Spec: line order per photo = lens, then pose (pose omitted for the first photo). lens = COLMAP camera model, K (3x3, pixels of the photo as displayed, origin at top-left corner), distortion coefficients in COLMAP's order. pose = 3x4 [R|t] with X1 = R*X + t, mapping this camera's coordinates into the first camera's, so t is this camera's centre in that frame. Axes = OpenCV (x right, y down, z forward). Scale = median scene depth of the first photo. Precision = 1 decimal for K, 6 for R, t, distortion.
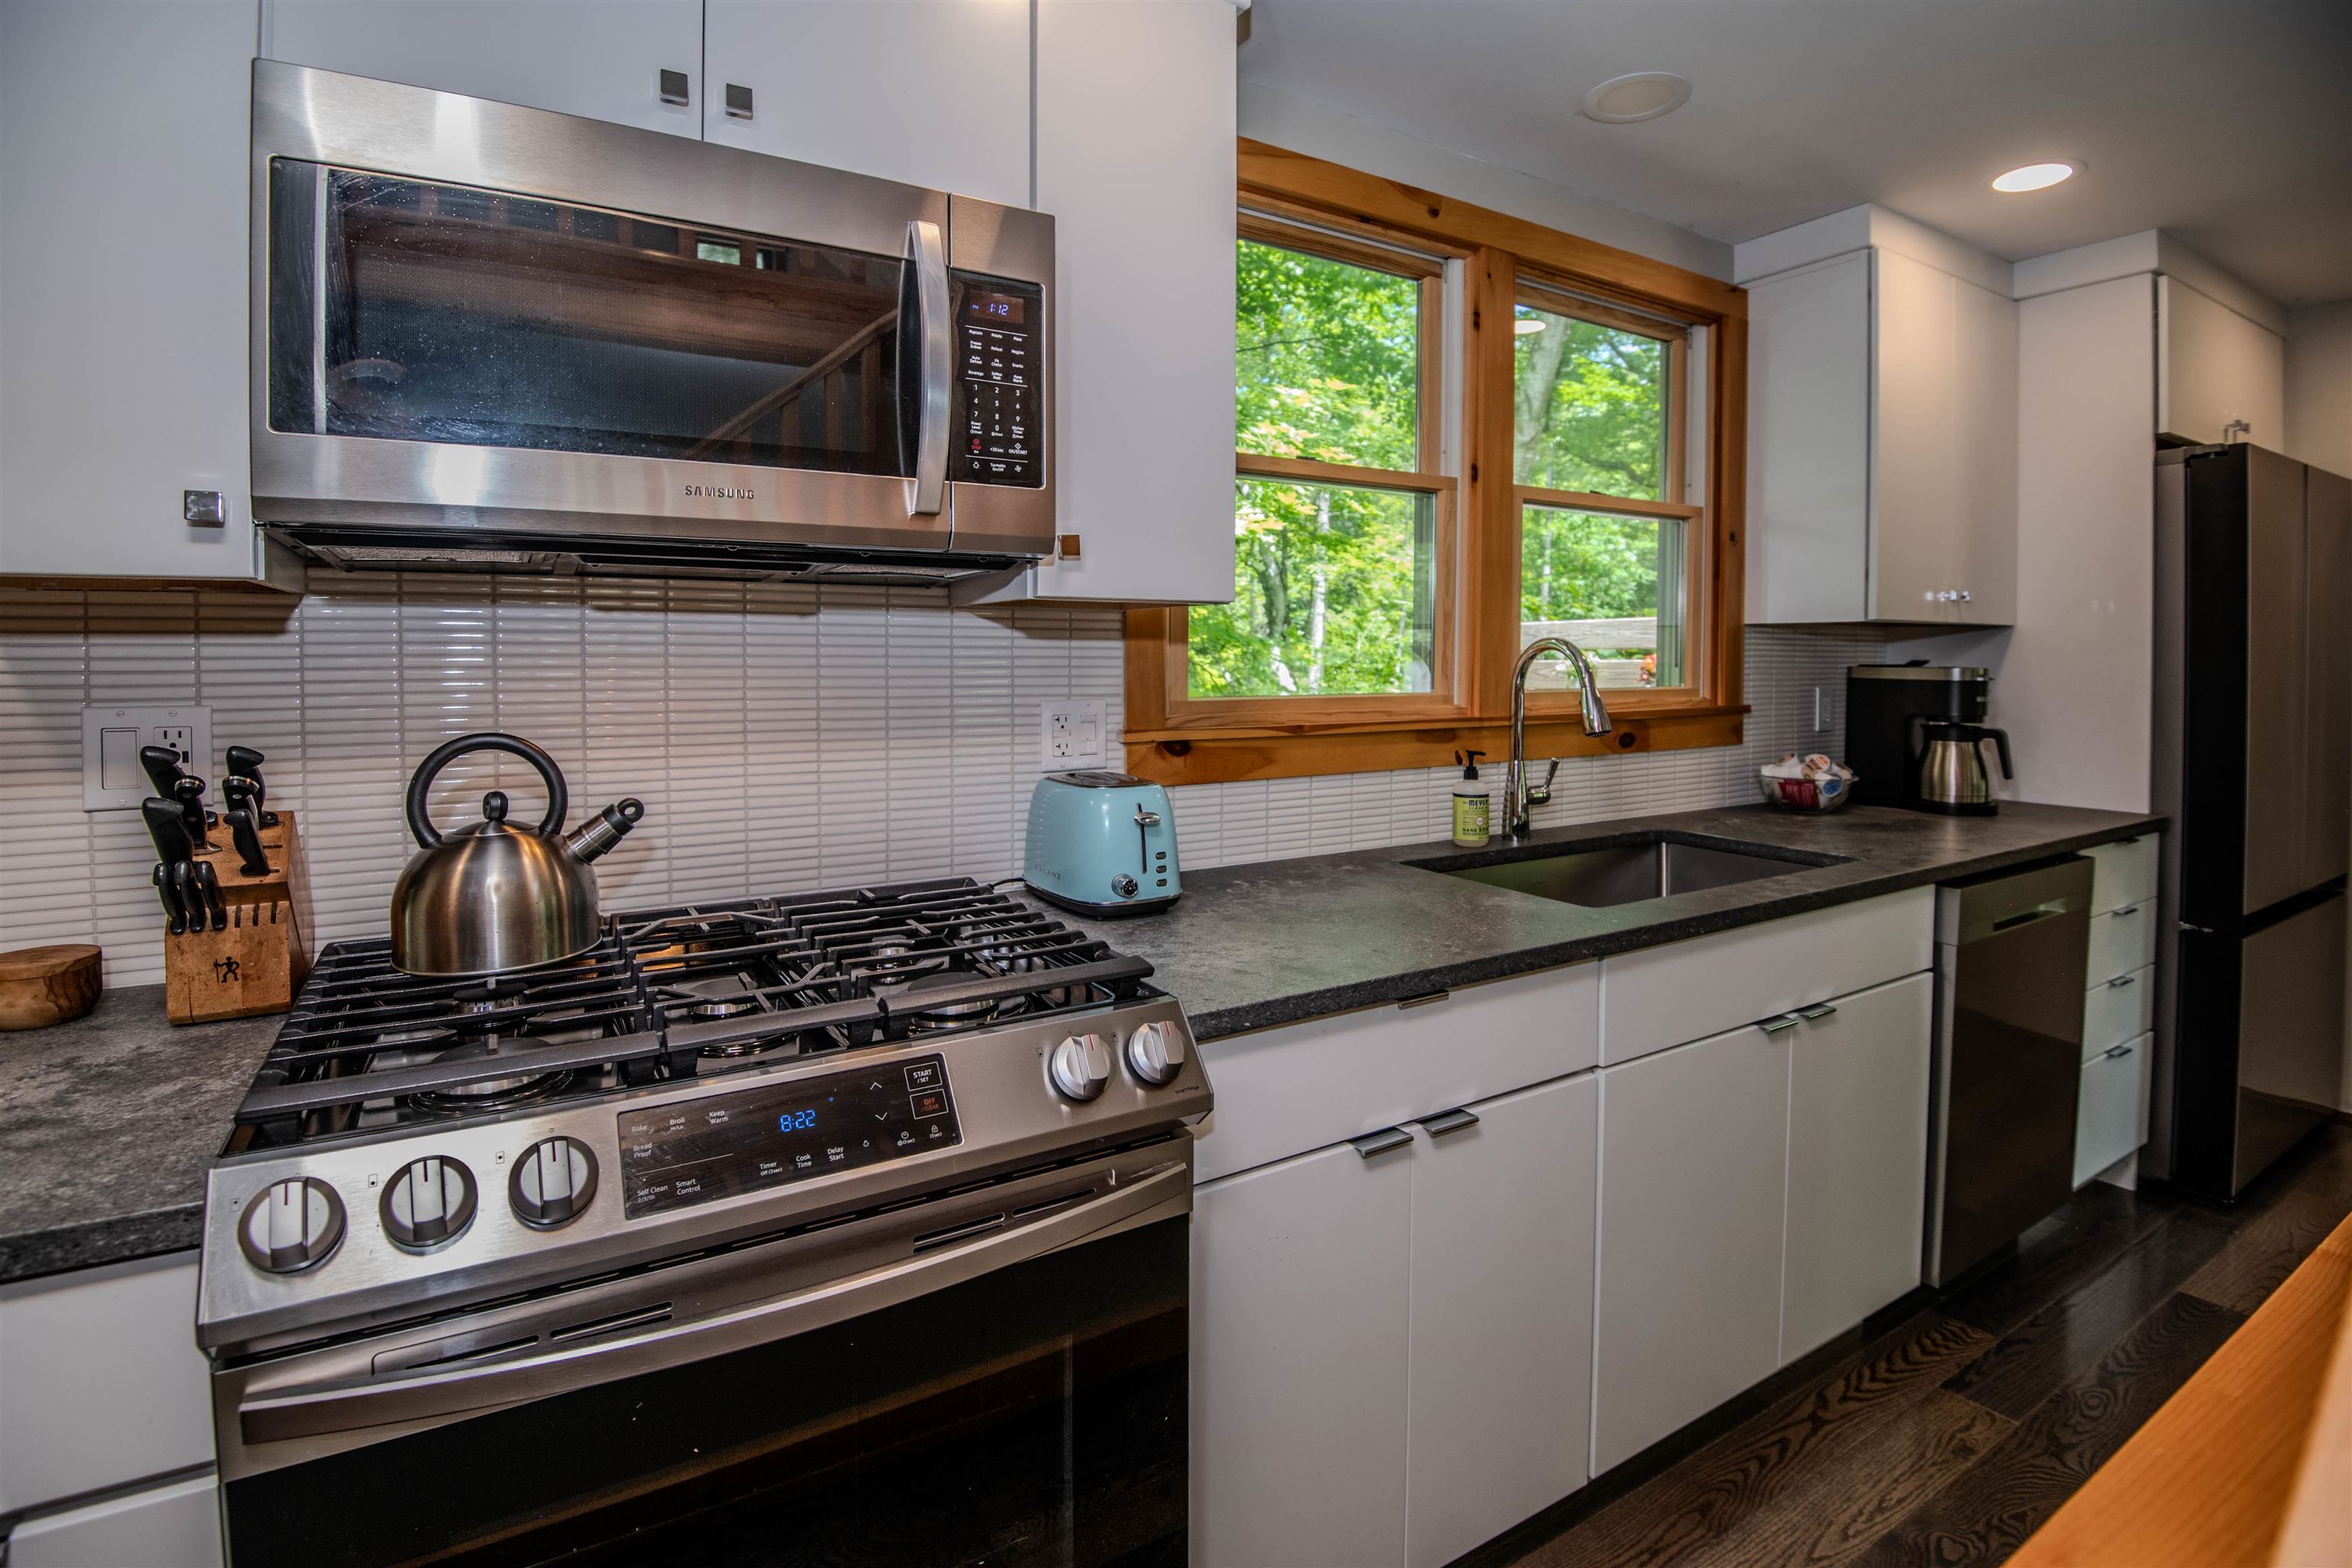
lens RADIAL K [[1093.1, 0, 1175.3], [0, 1093.1, 770.2], [0, 0, 1]] dist [-0.024924, -0.007603]
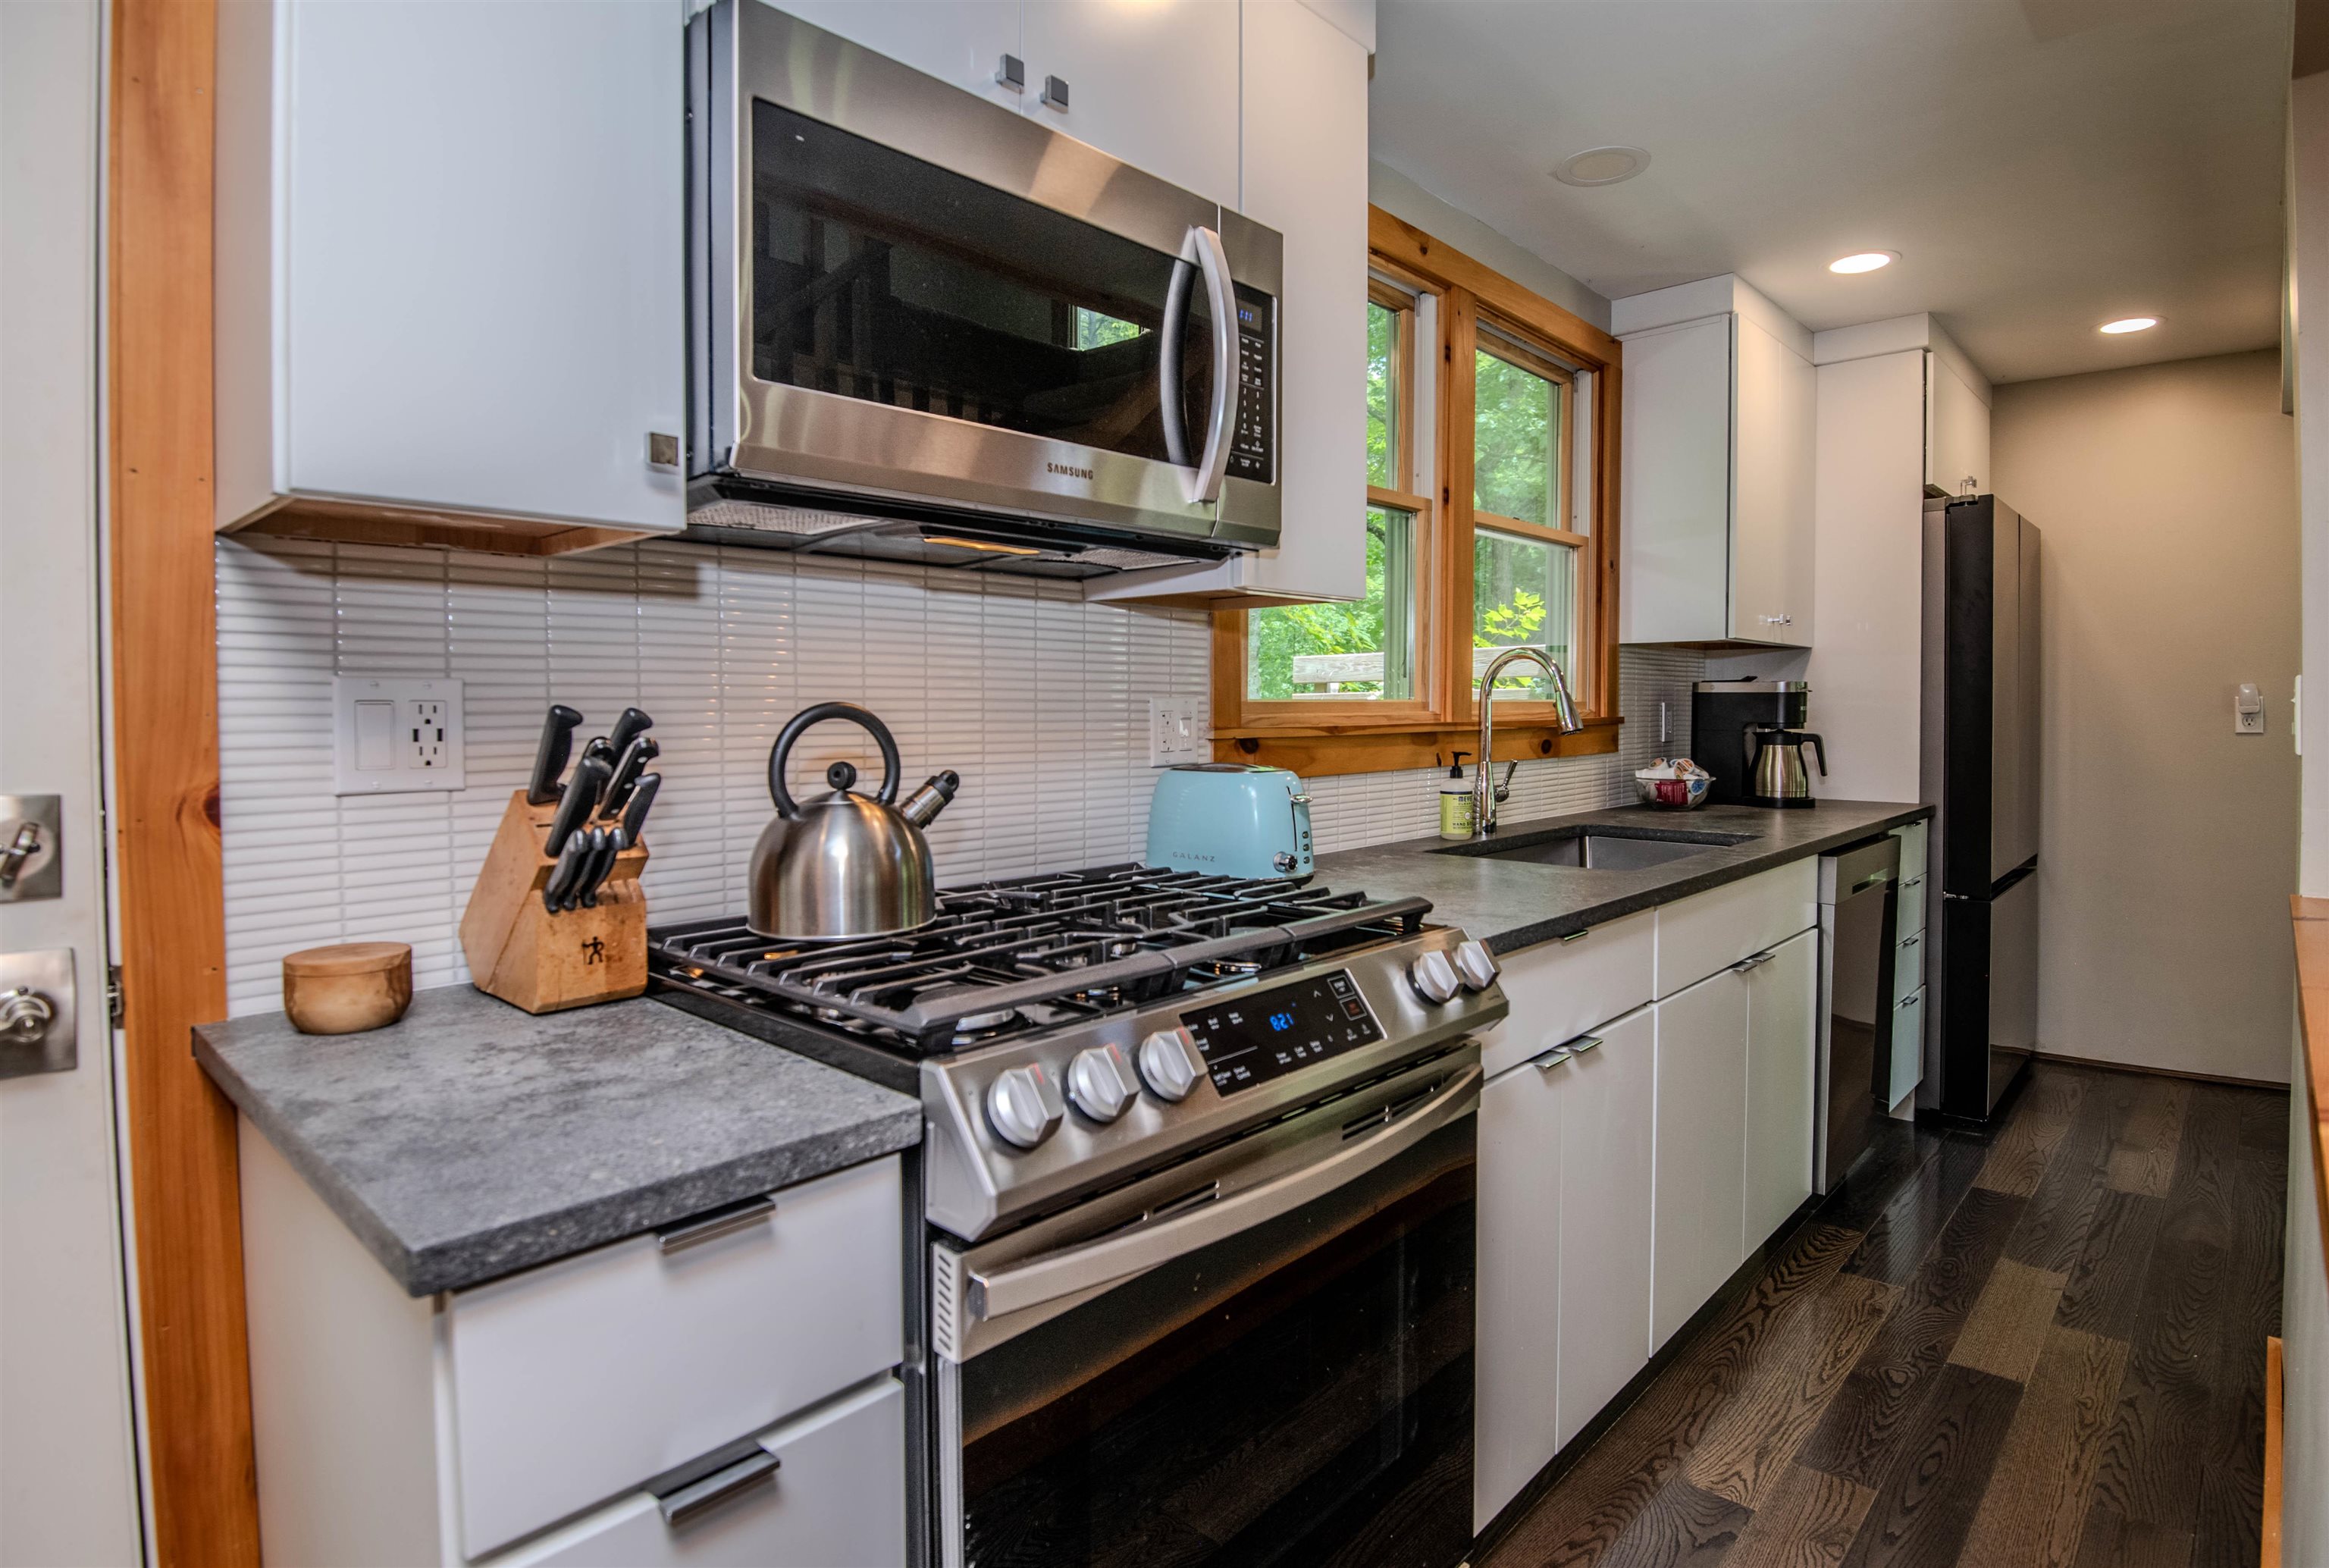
lens RADIAL K [[1217.9, 0, 1164.0], [0, 1217.9, 854.3], [0, 0, 1]] dist [-0.022375, -0.000322]
pose [[0.958549, -0.040775, 0.281996, -0.357626], [0.036925, 0.999138, 0.018956, 0.051121], [-0.282525, -0.007758, 0.959228, -0.083106]]
